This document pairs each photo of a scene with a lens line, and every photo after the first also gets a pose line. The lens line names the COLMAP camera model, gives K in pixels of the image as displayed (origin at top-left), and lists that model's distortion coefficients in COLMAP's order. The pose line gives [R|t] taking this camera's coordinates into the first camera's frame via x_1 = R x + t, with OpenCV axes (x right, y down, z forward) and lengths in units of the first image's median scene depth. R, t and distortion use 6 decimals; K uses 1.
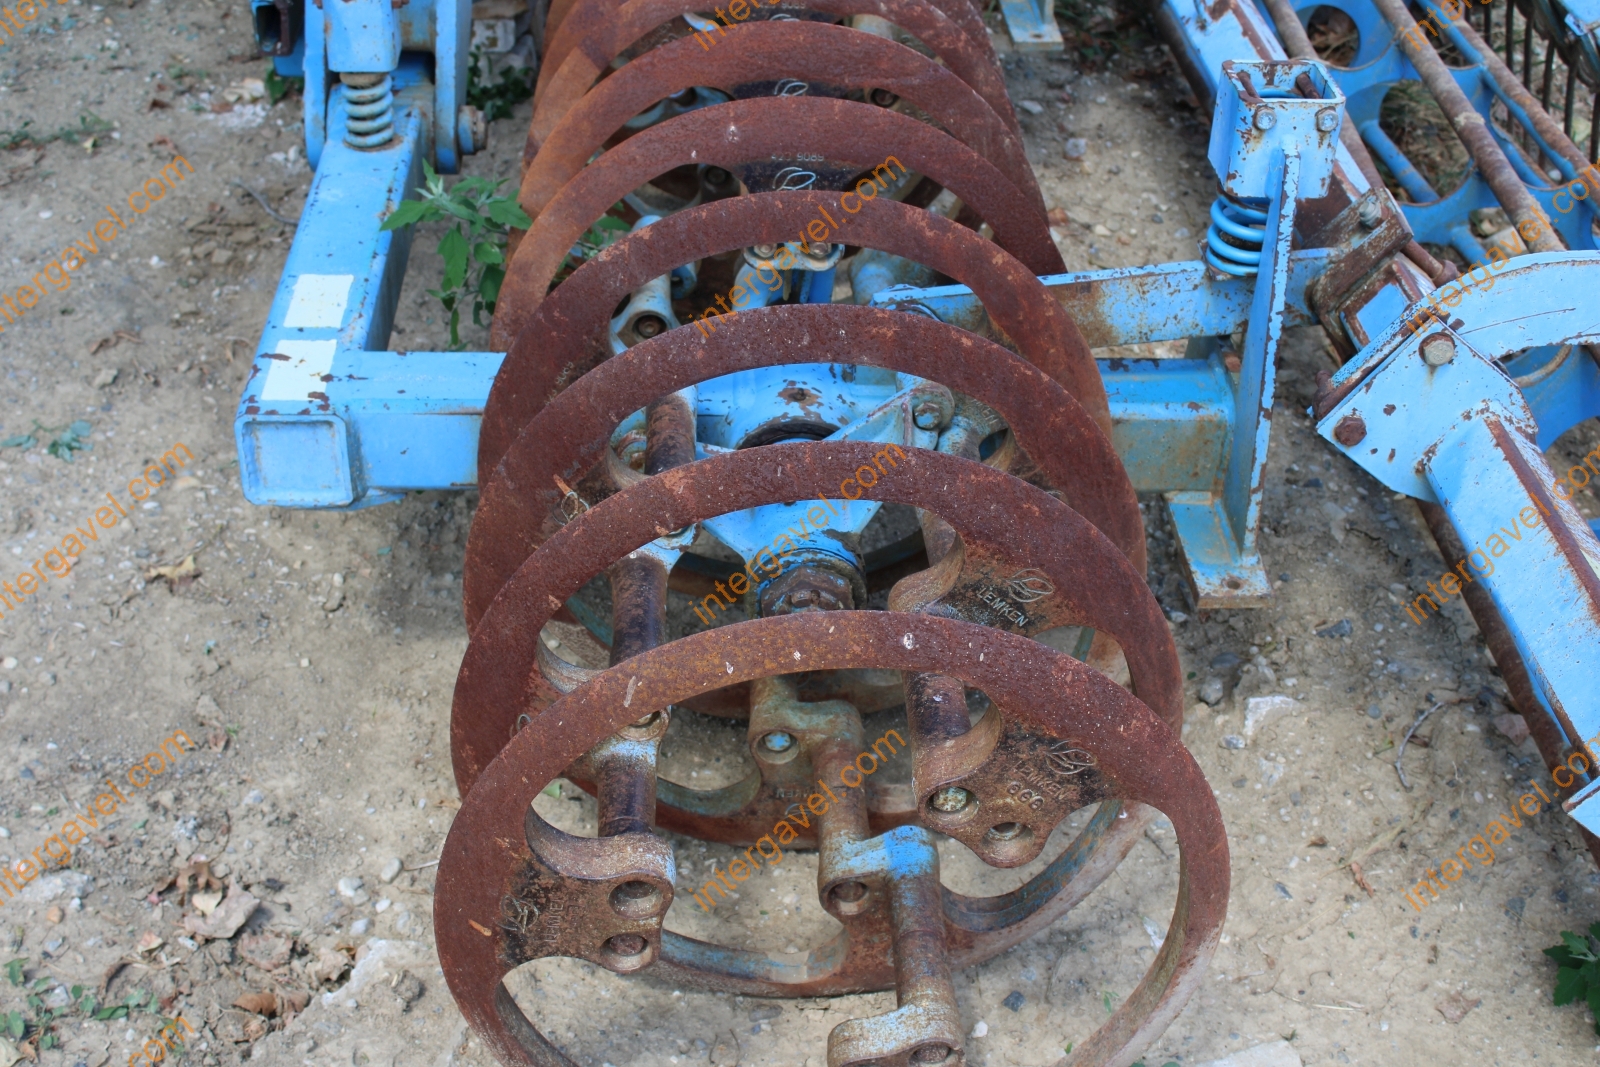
lens RADIAL K [[2035.5, 0, 800.0], [0, 2035.5, 533.5], [0, 0, 1]] dist [-0.091406, 0.190860]
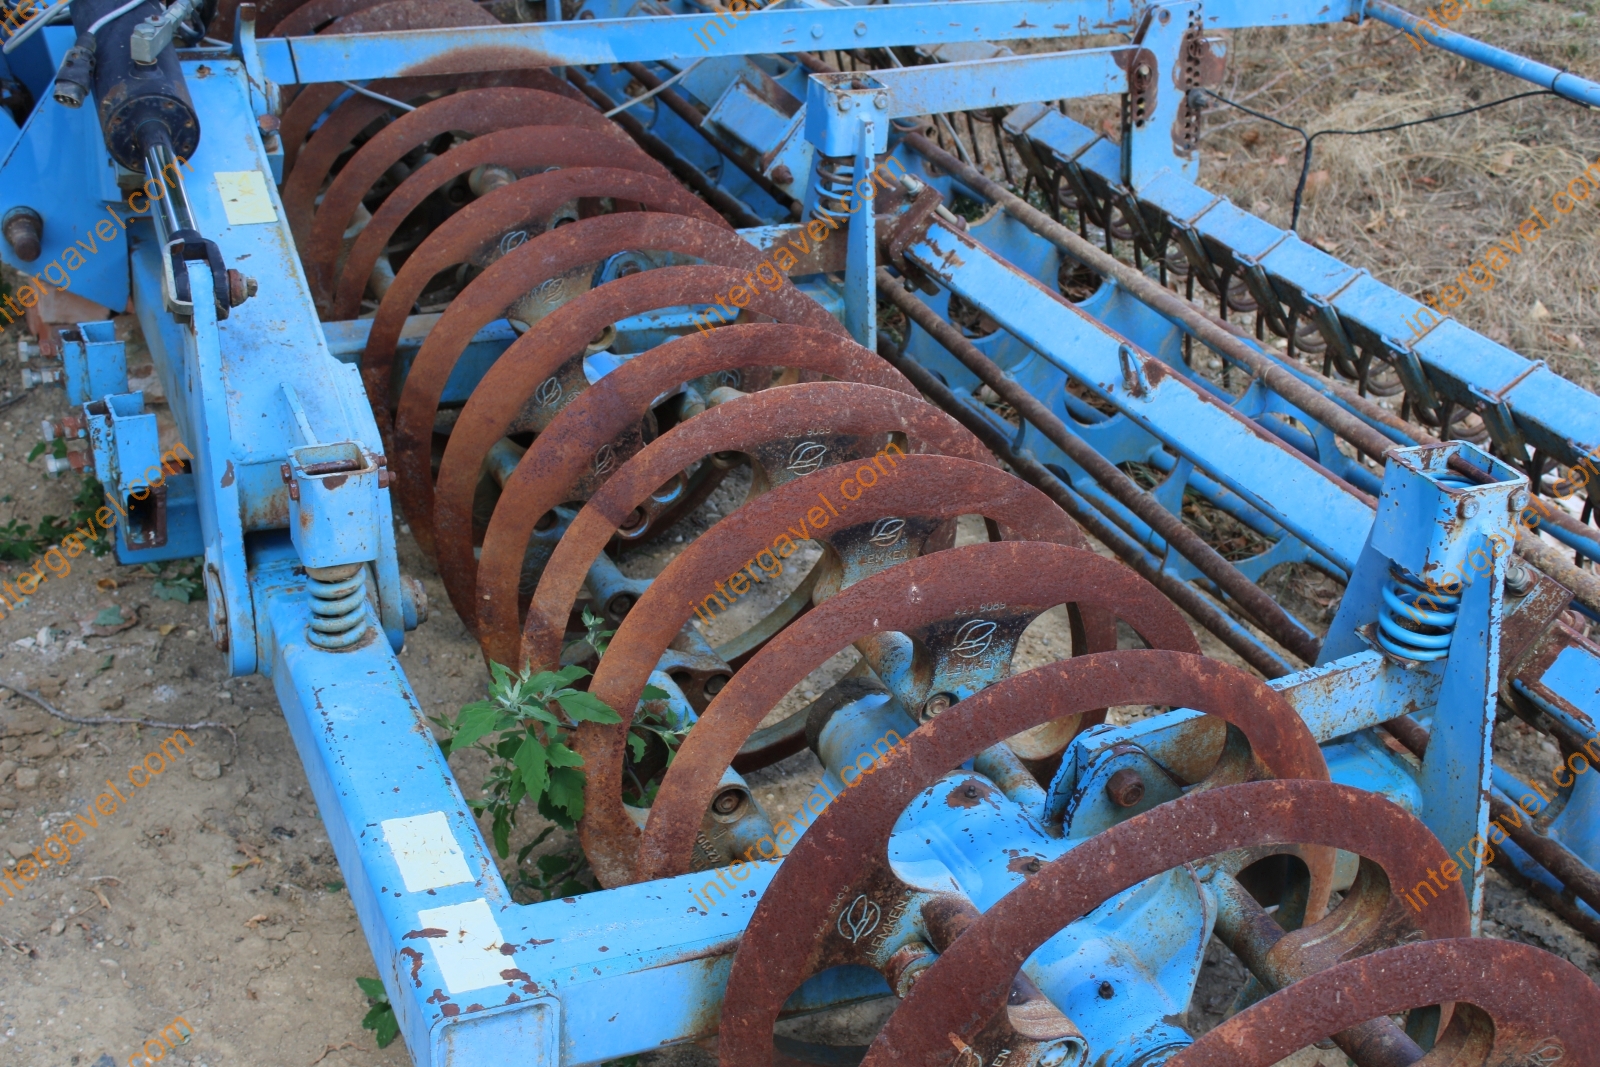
lens RADIAL K [[2035.5, 0, 800.0], [0, 2035.5, 533.5], [0, 0, 1]] dist [-0.091406, 0.190860]
pose [[0.938348, -0.136983, 0.317393, -0.368317], [0.180497, 0.977191, -0.111882, -0.131386], [-0.294827, 0.162273, 0.941671, 0.152519]]
